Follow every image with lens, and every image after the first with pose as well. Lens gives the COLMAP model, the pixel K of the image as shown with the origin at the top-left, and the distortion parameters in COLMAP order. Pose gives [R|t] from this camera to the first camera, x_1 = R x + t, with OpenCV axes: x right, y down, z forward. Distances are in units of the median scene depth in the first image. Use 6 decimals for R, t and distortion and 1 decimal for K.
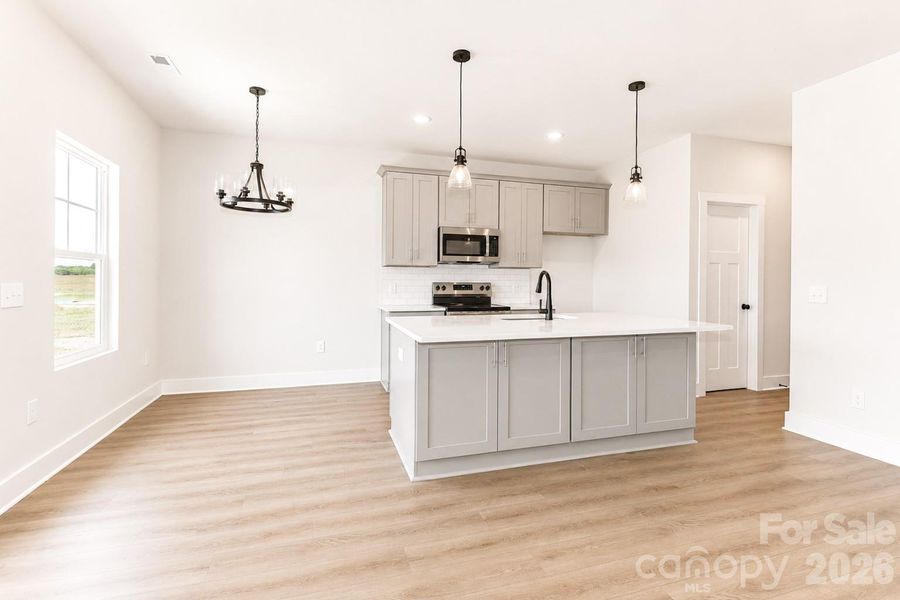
lens RADIAL K [[486.1, 0, 429.7], [0, 486.1, 281.0], [0, 0, 1]] dist [0.004282, 0.000268]
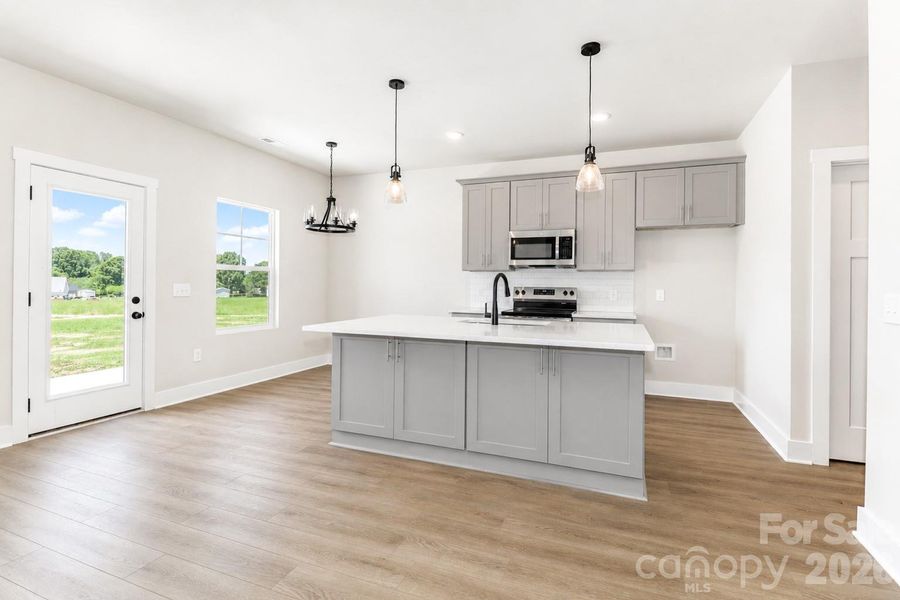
lens RADIAL K [[451.0, 0, 402.0], [0, 451.0, 284.7], [0, 0, 1]] dist [0.000669, 0.000228]
pose [[0.732437, 0.003224, -0.680827, 0.509202], [-0.008151, 0.999959, -0.004034, 0.004666], [0.680786, 0.008504, 0.732433, 0.161091]]
